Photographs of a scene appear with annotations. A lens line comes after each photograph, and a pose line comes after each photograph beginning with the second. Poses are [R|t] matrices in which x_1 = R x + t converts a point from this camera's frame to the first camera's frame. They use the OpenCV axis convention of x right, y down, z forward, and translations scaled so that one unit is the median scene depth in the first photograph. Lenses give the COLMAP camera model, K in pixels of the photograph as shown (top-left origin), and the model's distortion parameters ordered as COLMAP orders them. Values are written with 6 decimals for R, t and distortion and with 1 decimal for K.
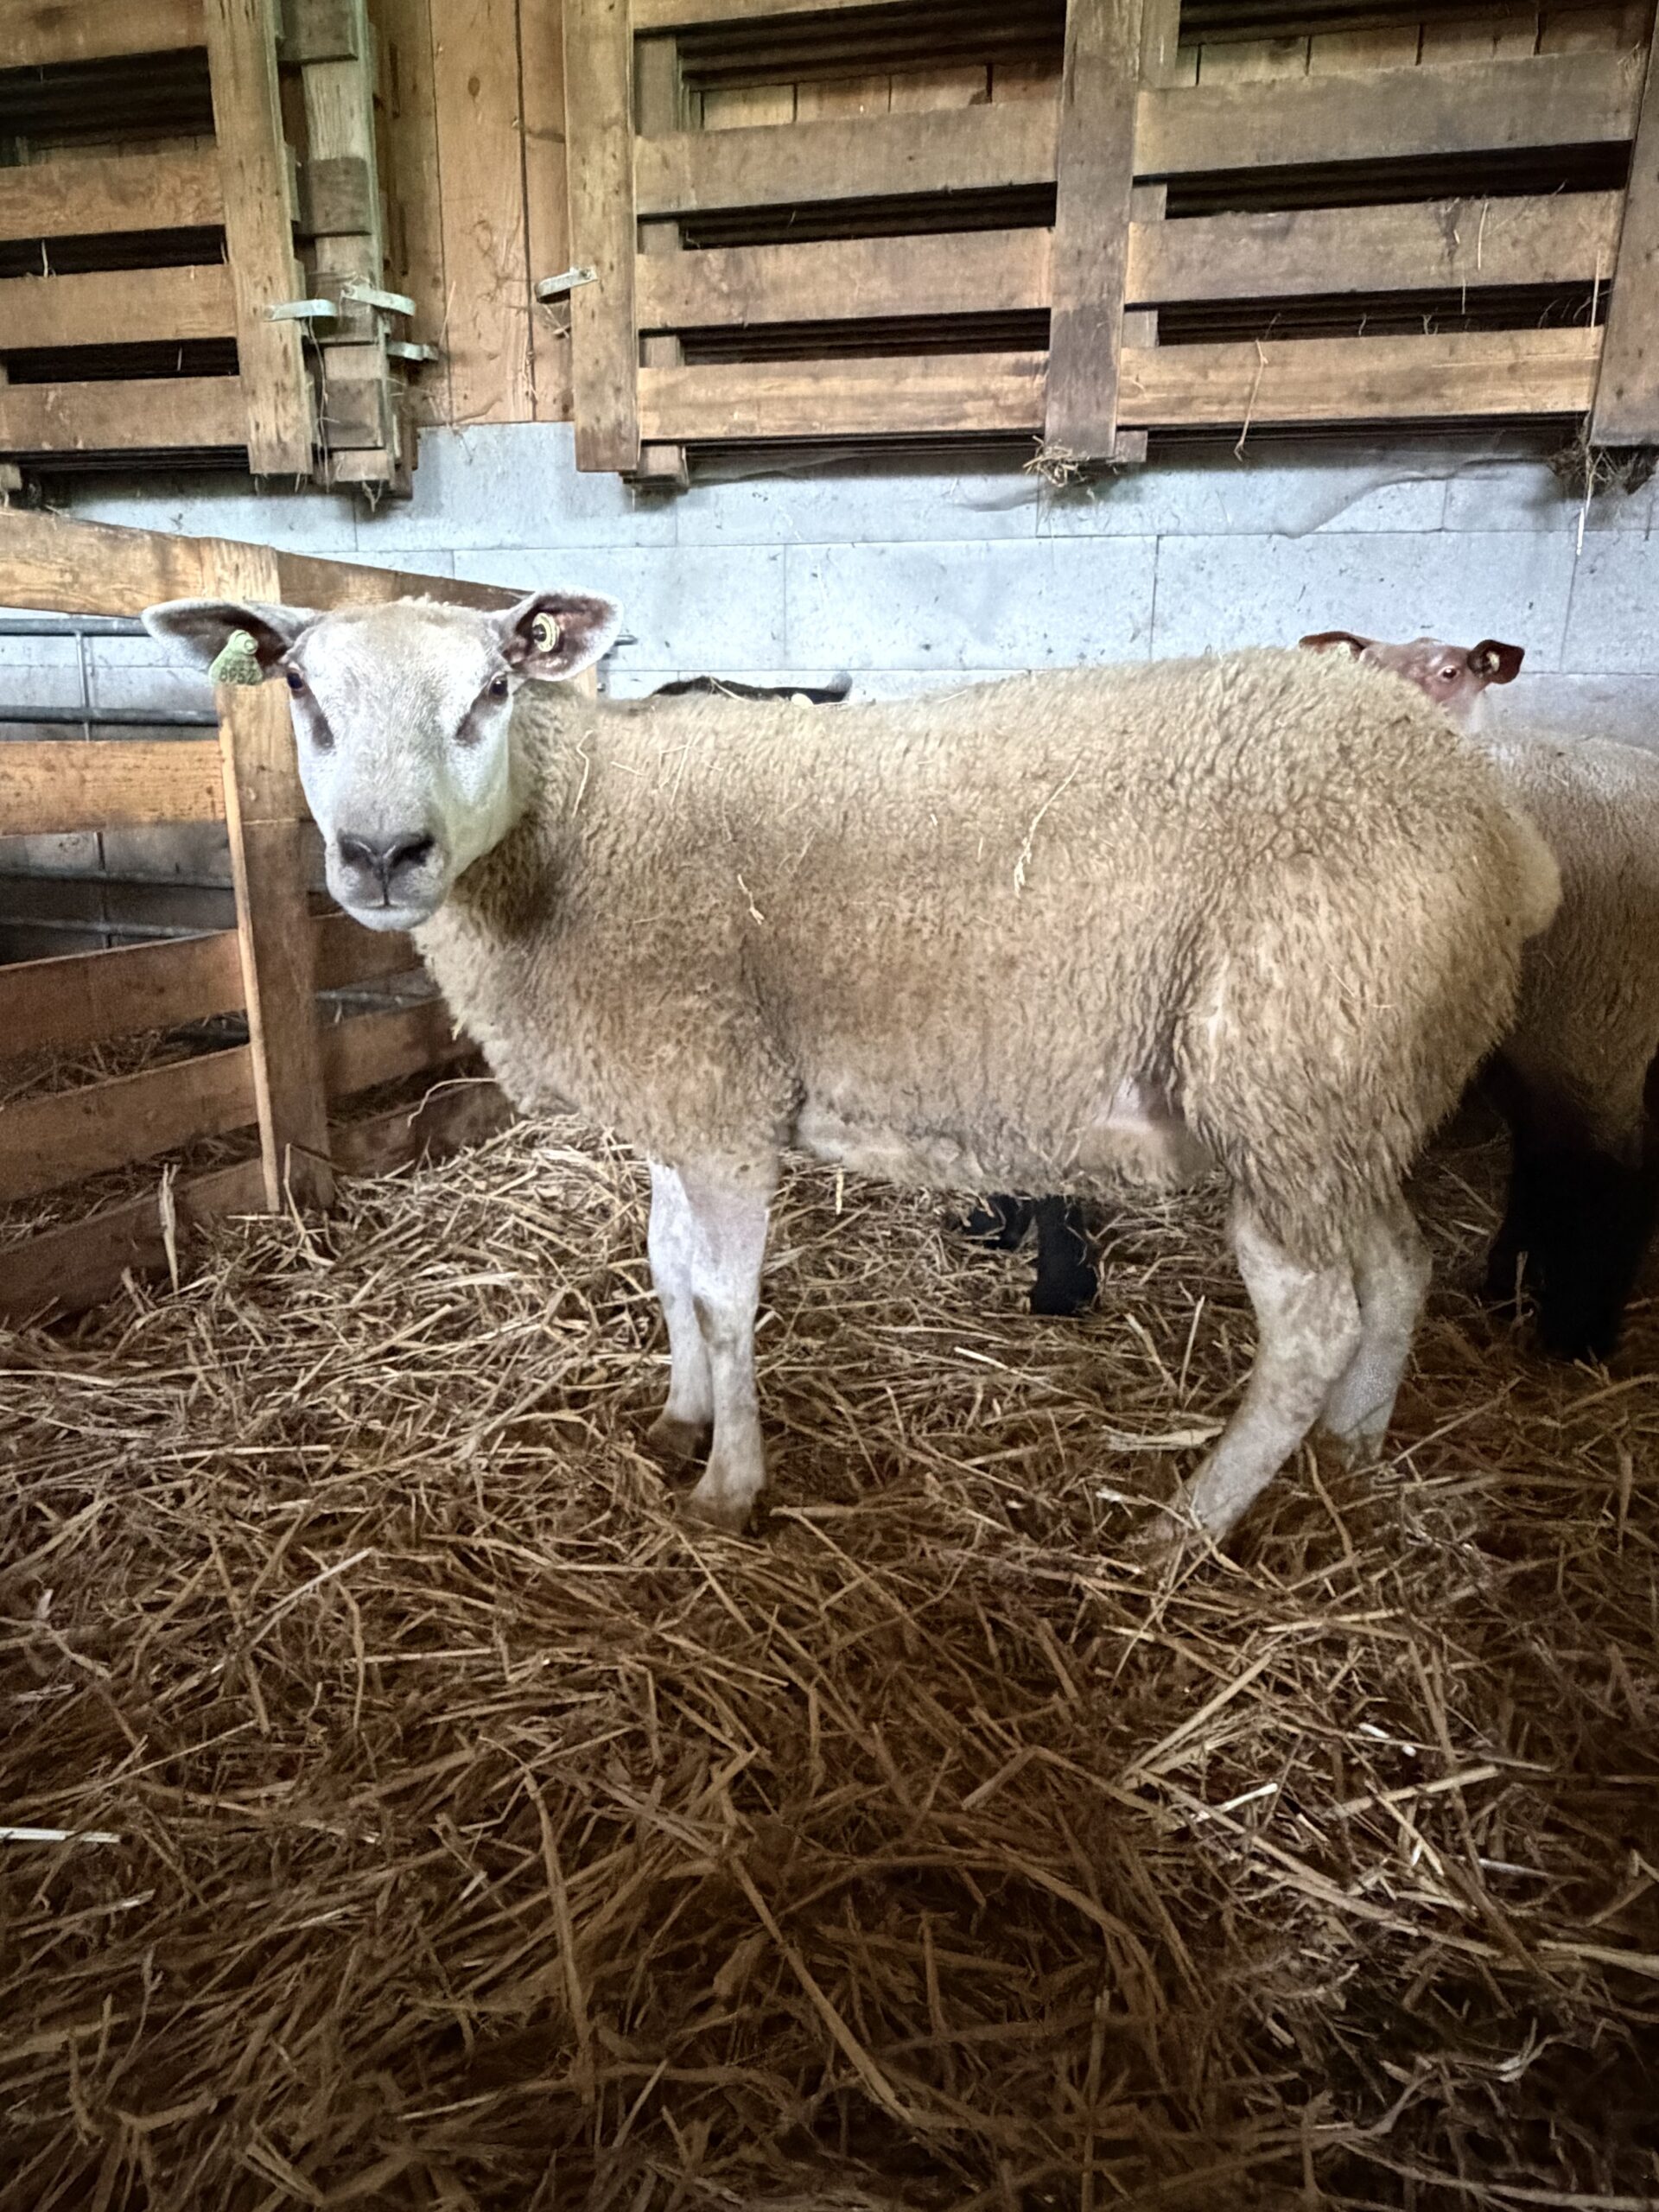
lens RADIAL K [[1372.0, 0, 841.4], [0, 1372.0, 1093.6], [0, 0, 1]] dist [-0.003020, -0.001869]
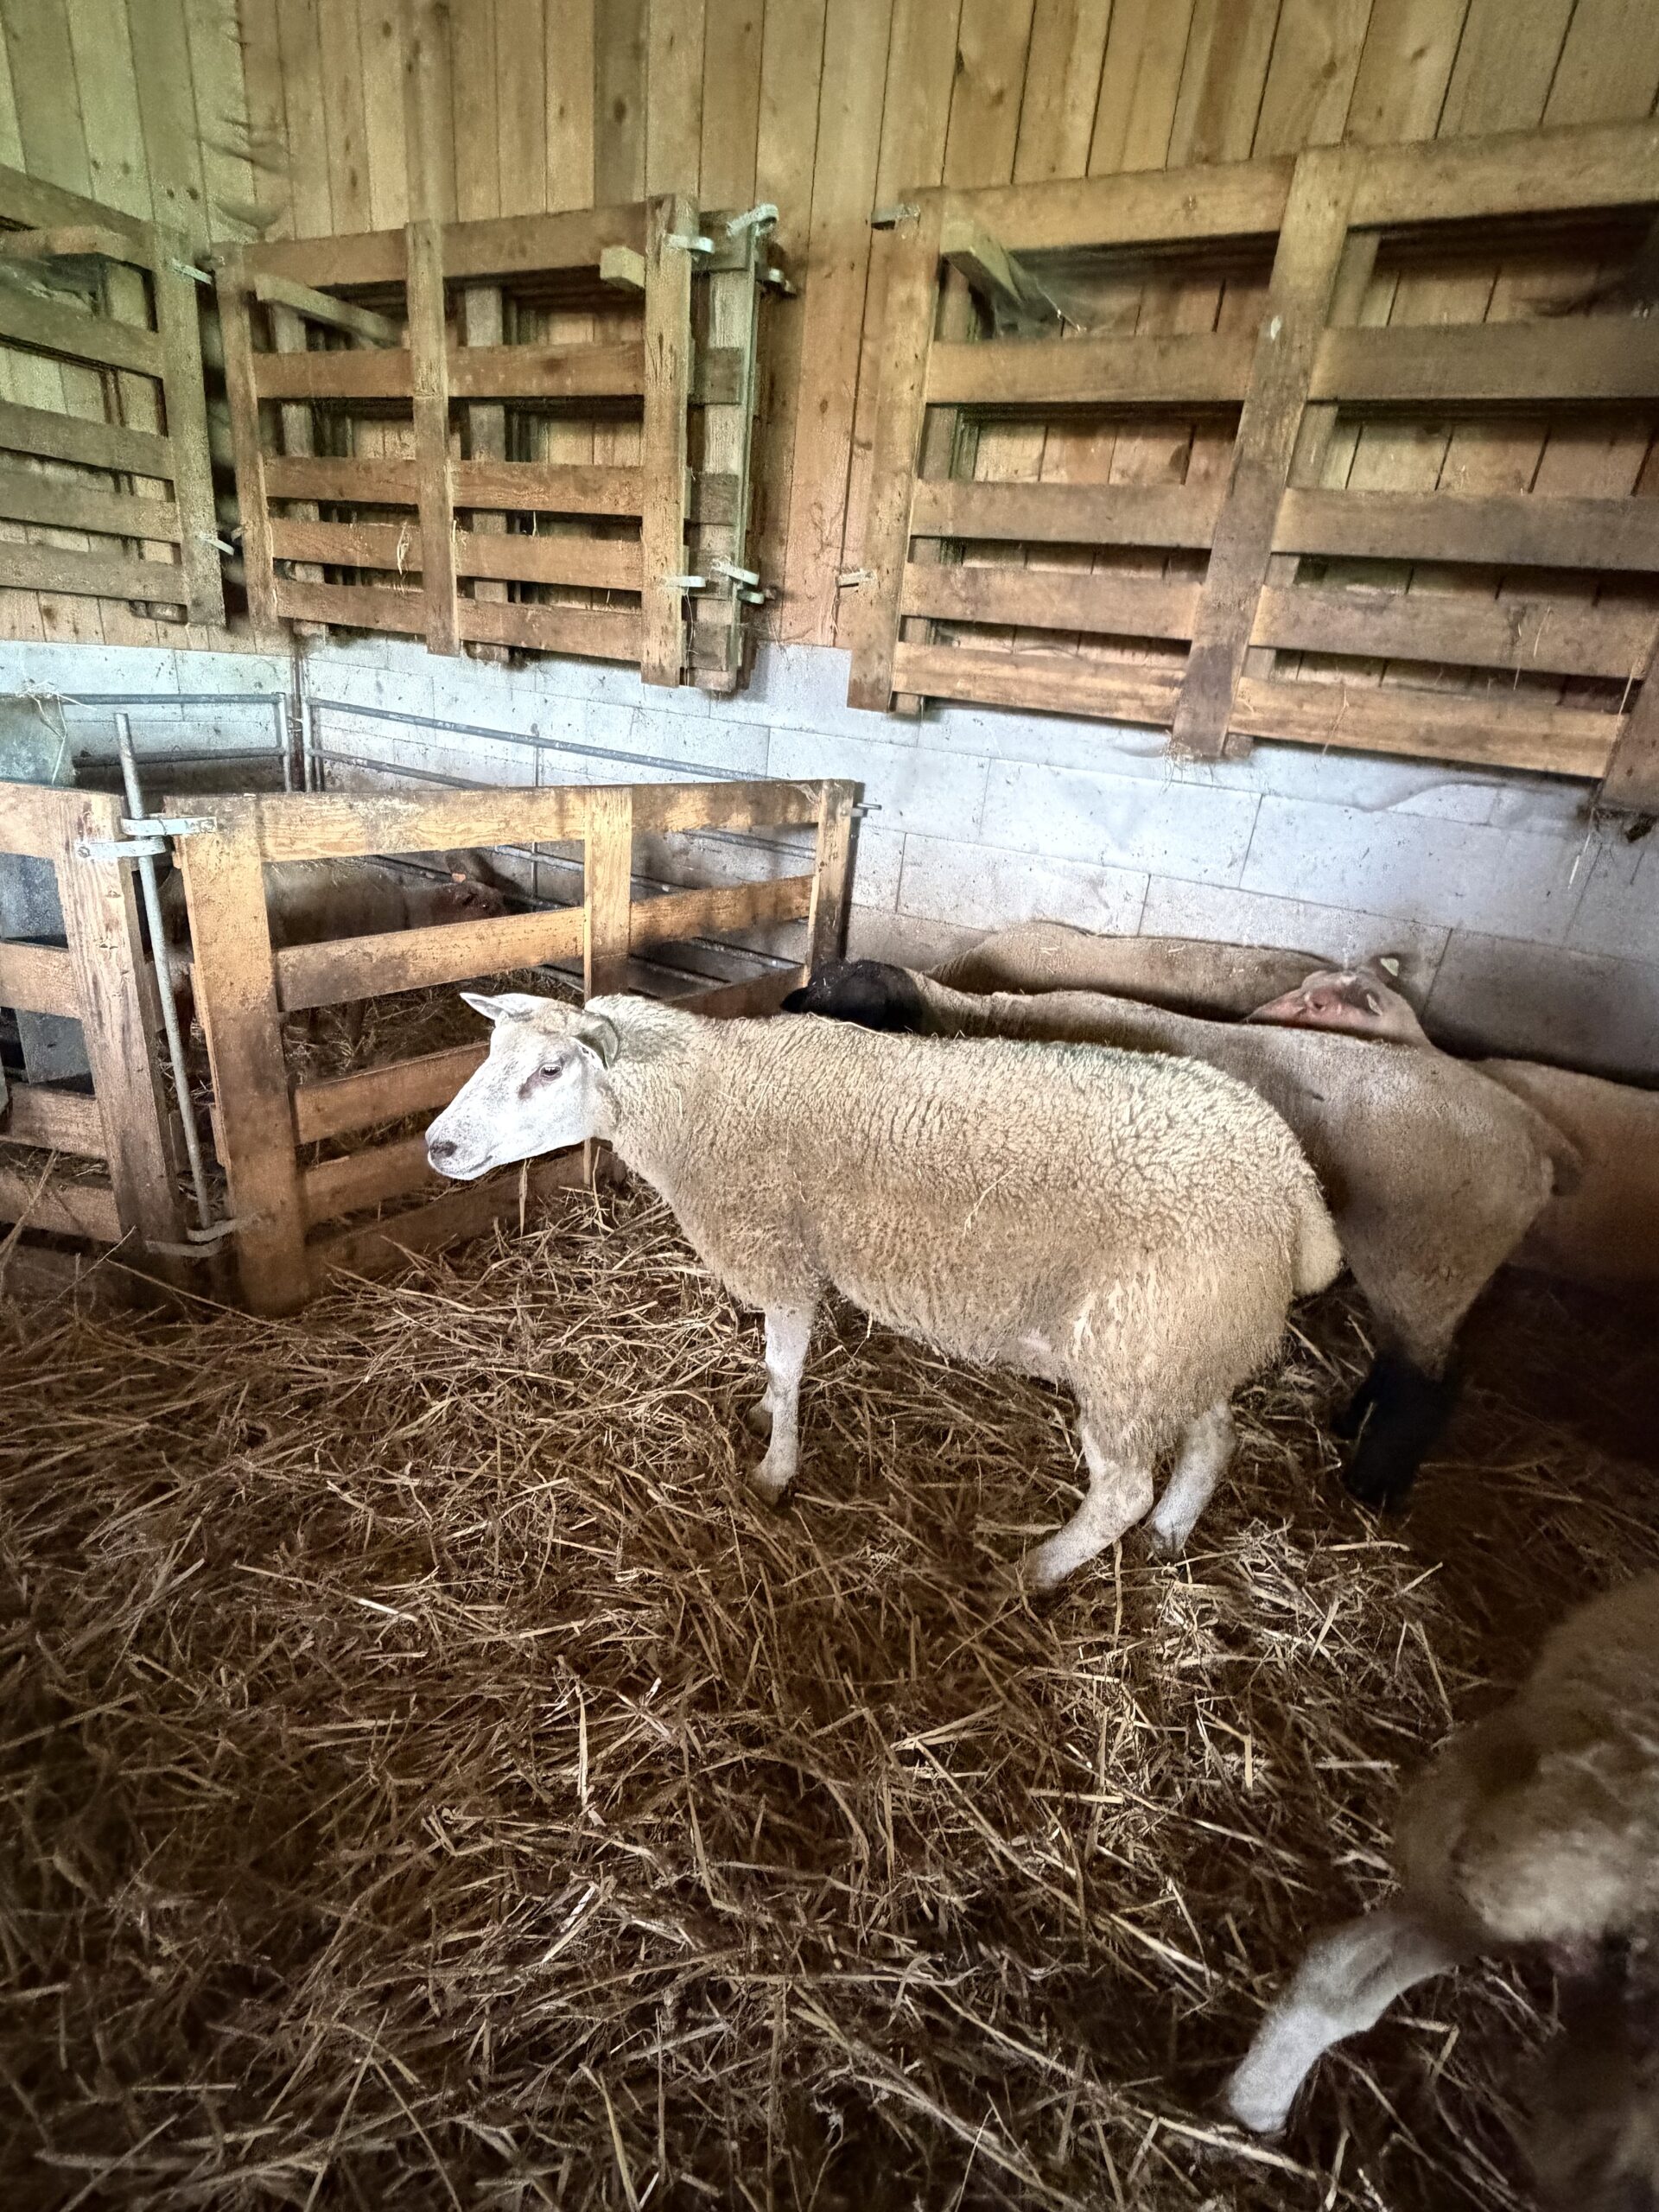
lens RADIAL K [[1023.9, 0, 836.6], [0, 1023.9, 1101.7], [0, 0, 1]] dist [-0.007238, 0.001075]
pose [[0.961650, 0.179397, -0.207475, 0.125710], [-0.151578, 0.978031, 0.143107, -0.261968], [0.228590, -0.106170, 0.967716, -0.124125]]
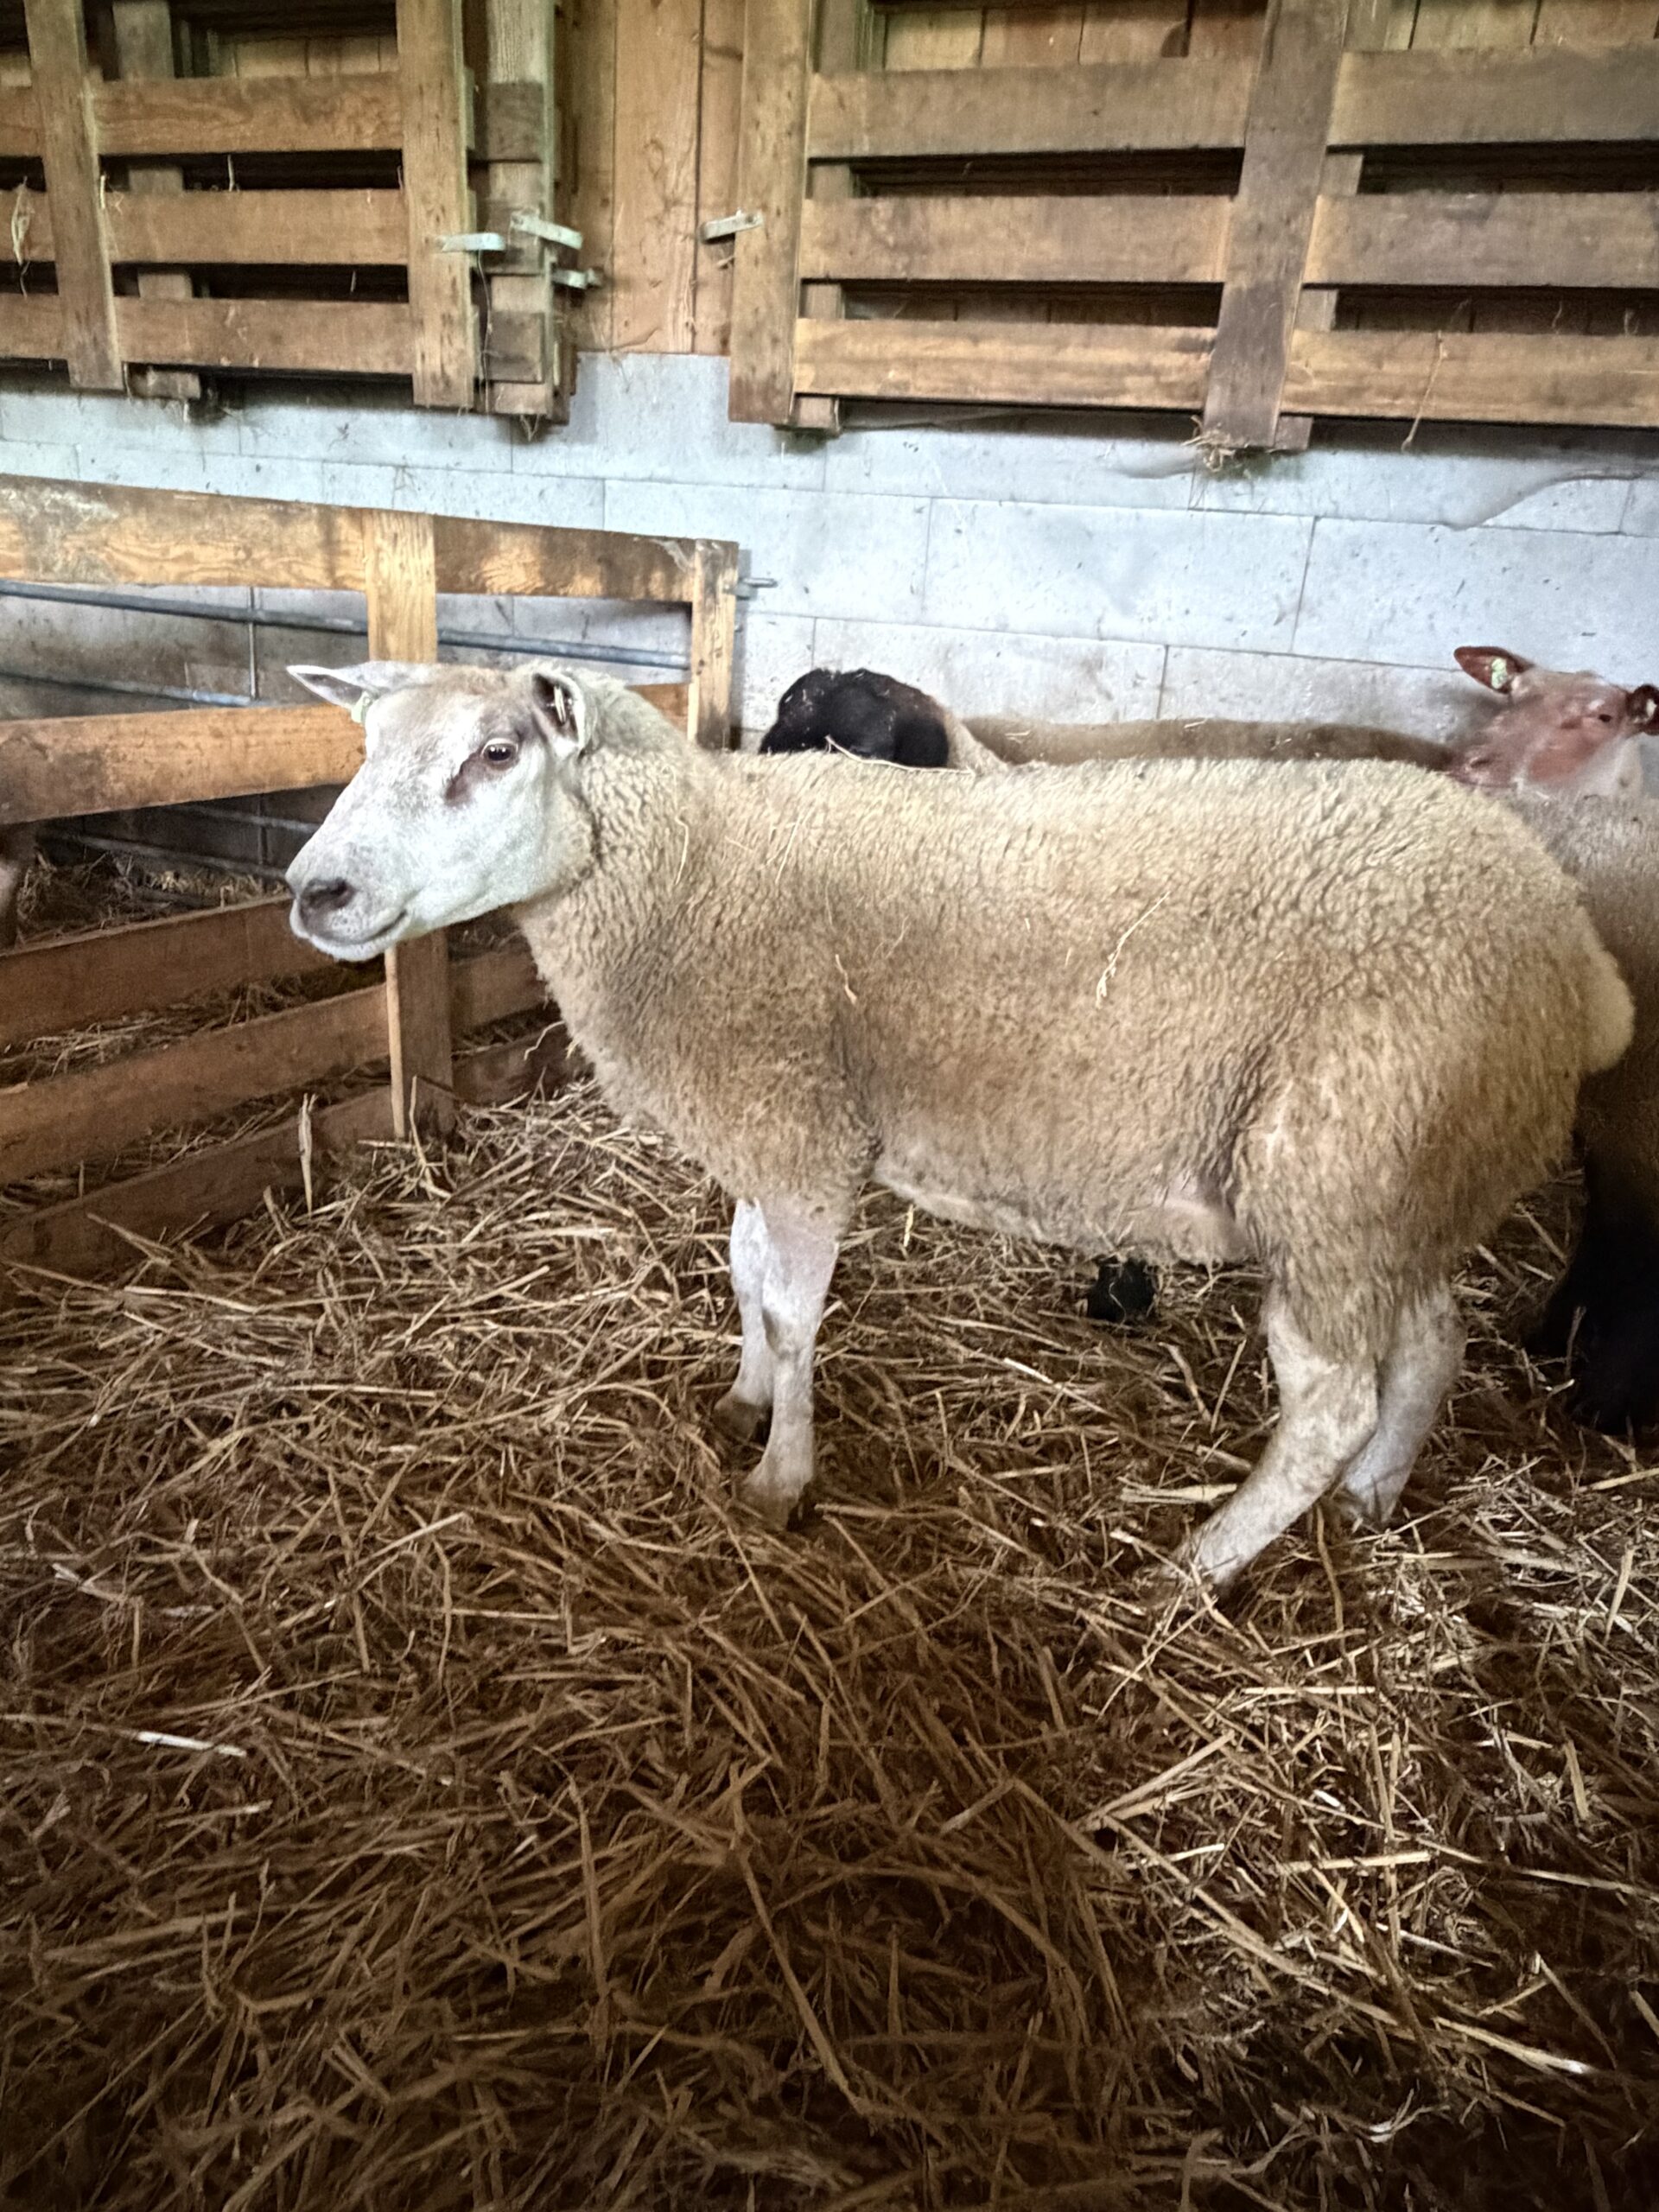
lens RADIAL K [[1372.0, 0, 827.1], [0, 1372.0, 1098.9], [0, 0, 1]] dist [-0.003020, -0.001869]
pose [[0.991644, 0.094302, -0.088027, 0.017406], [-0.084585, 0.990518, 0.108256, -0.101942], [0.097401, -0.099906, 0.990218, -0.046091]]
